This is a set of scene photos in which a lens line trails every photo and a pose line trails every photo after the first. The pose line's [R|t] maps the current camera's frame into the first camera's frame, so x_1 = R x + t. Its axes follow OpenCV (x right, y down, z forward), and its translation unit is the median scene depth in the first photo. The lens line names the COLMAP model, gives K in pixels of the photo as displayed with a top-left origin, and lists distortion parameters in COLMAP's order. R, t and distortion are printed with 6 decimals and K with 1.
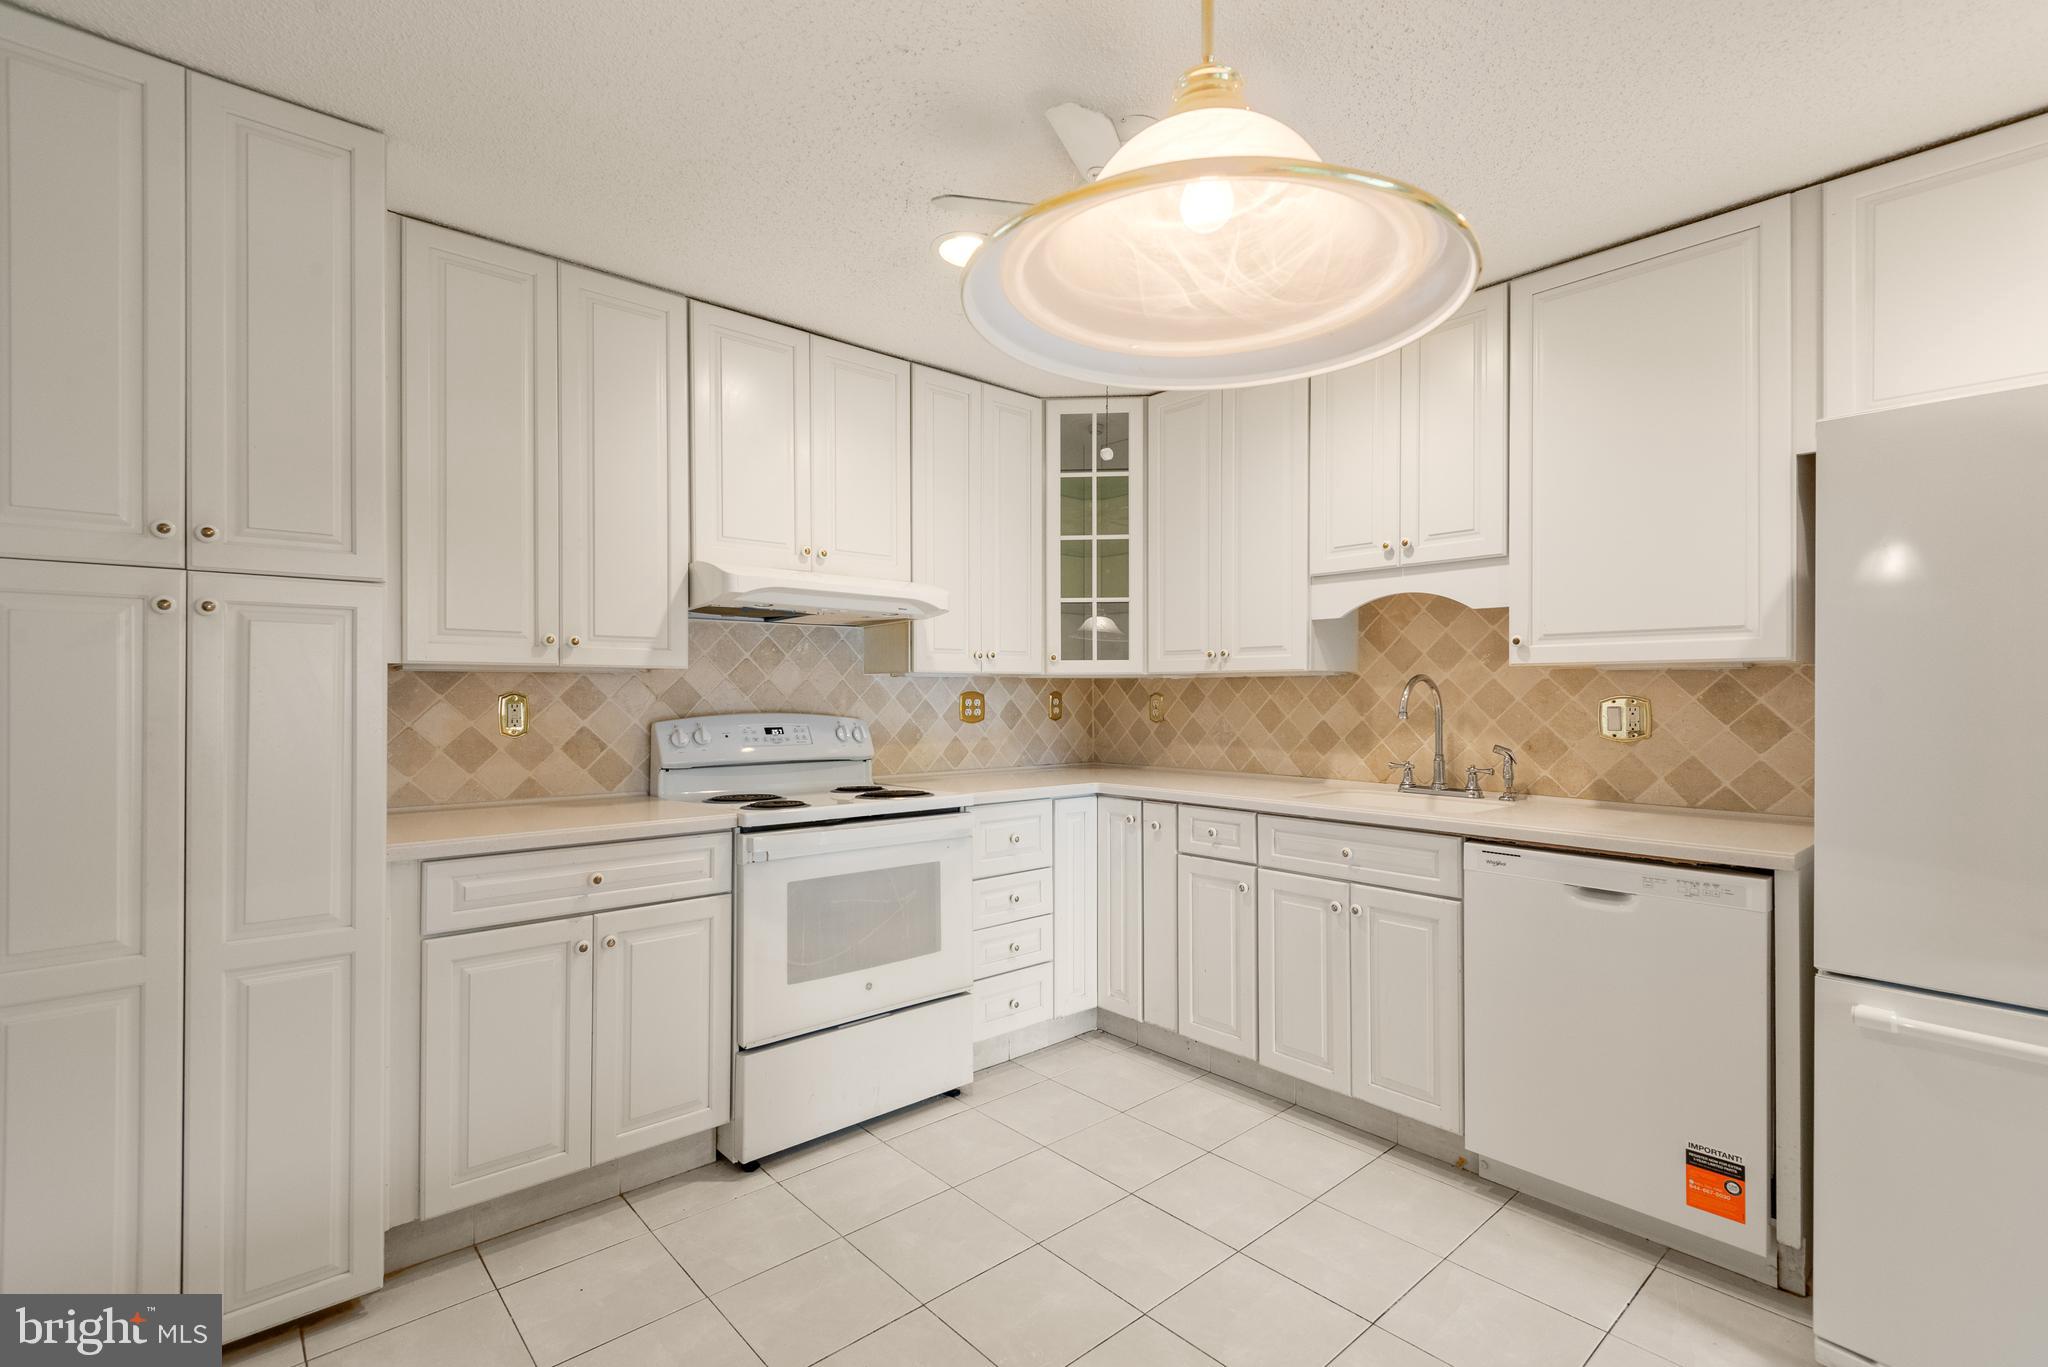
lens RADIAL K [[933.8, 0, 1024.4], [0, 933.8, 690.6], [0, 0, 1]] dist [0.029409, -0.012027]
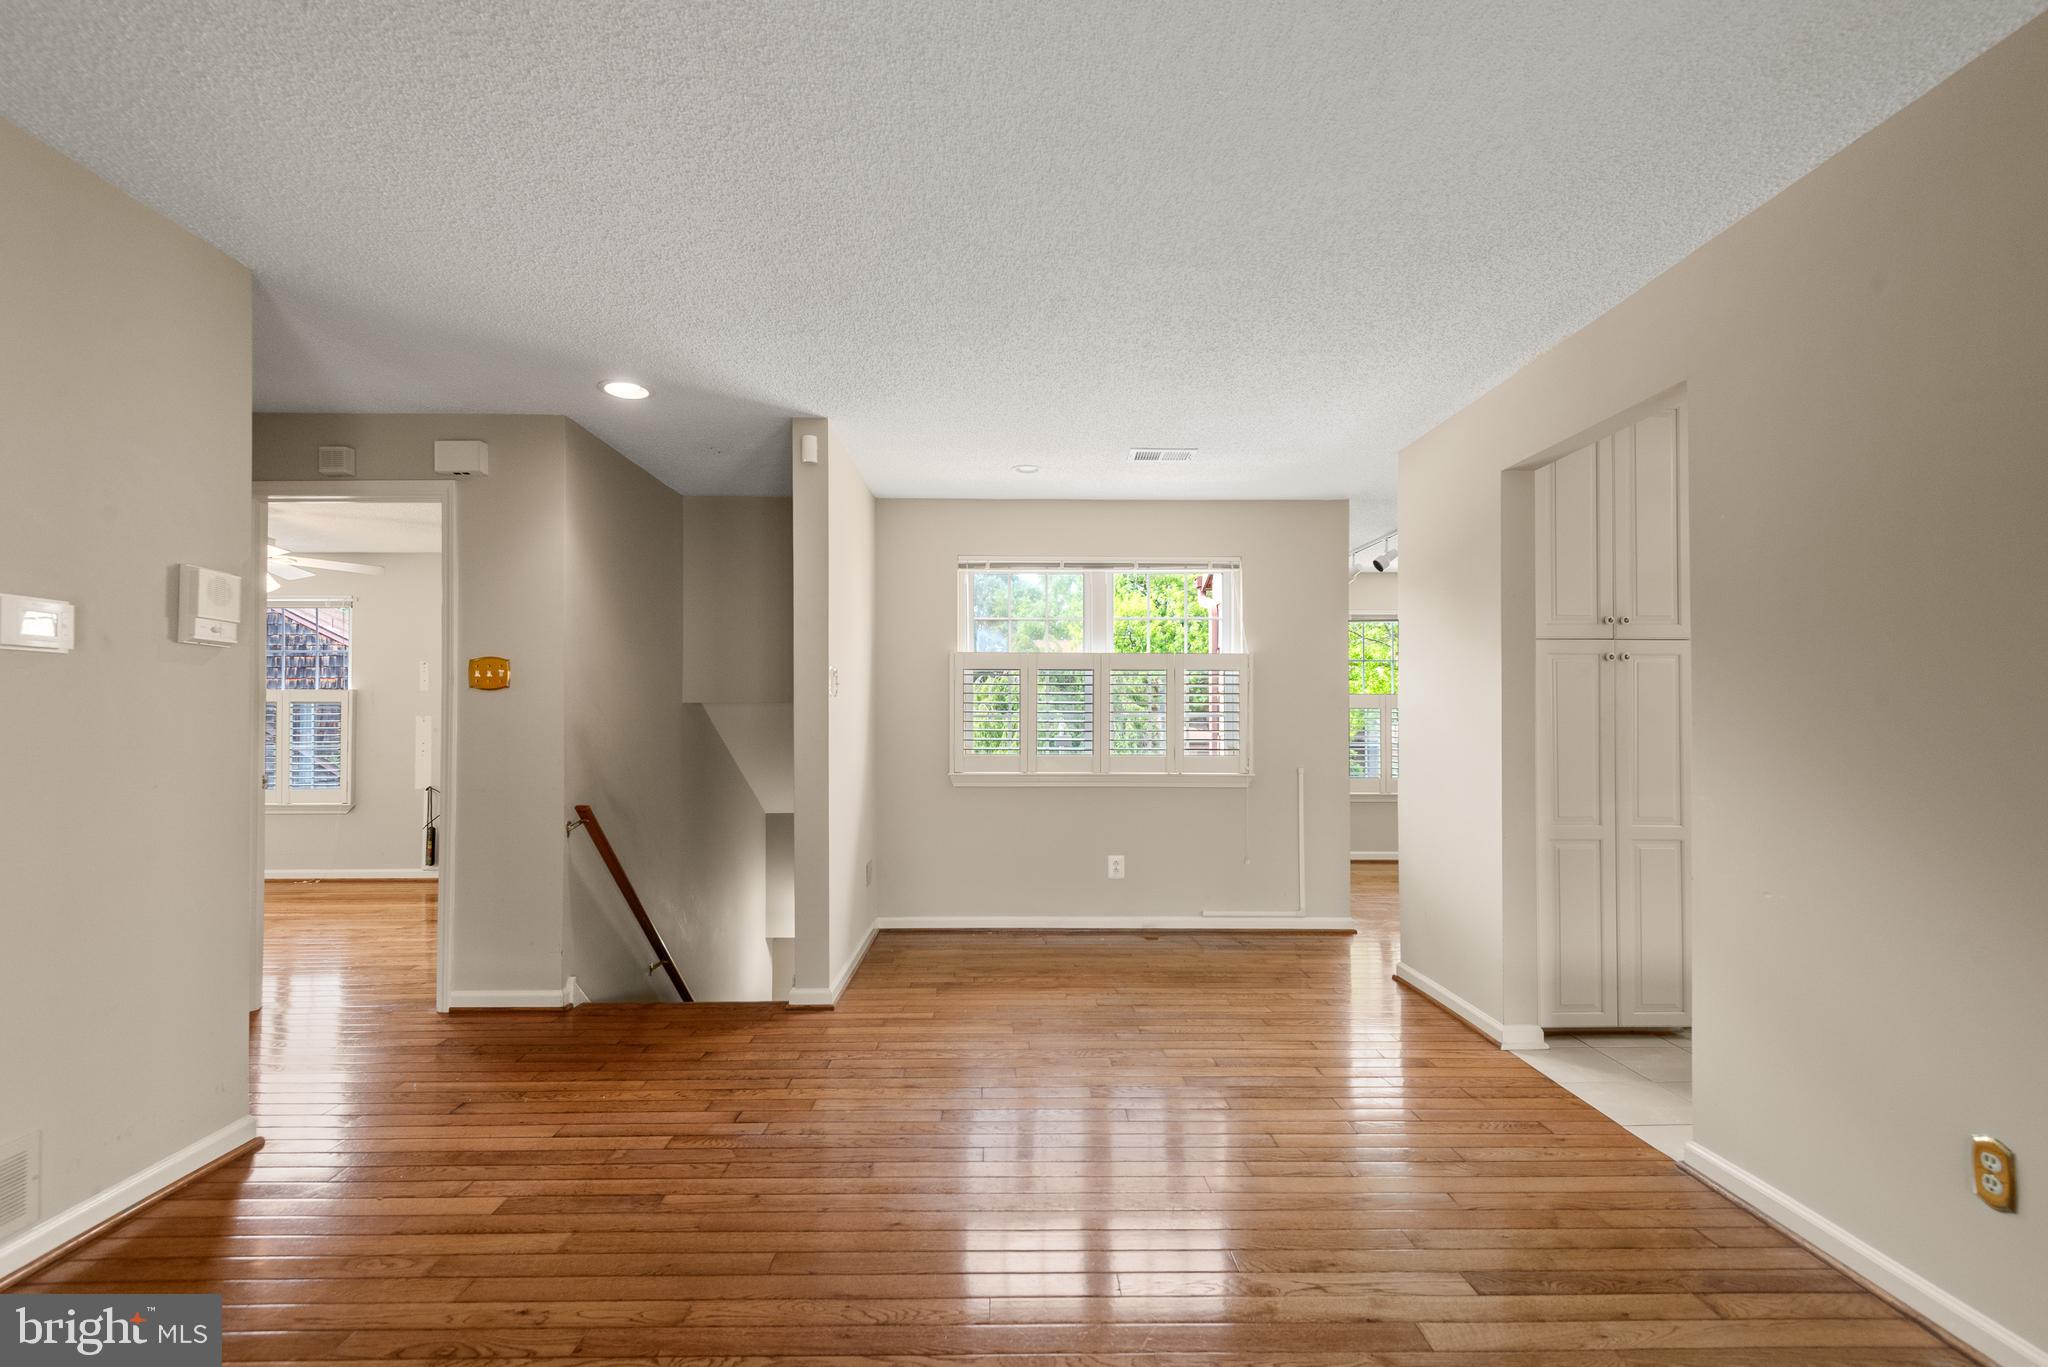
lens RADIAL K [[933.8, 0, 1025.7], [0, 933.8, 710.7], [0, 0, 1]] dist [0.029409, -0.012027]
pose [[0.765164, -0.005504, -0.643811, -0.327474], [0.000276, 0.999966, -0.008222, 0.025402], [0.643835, 0.006113, 0.765140, -0.815869]]
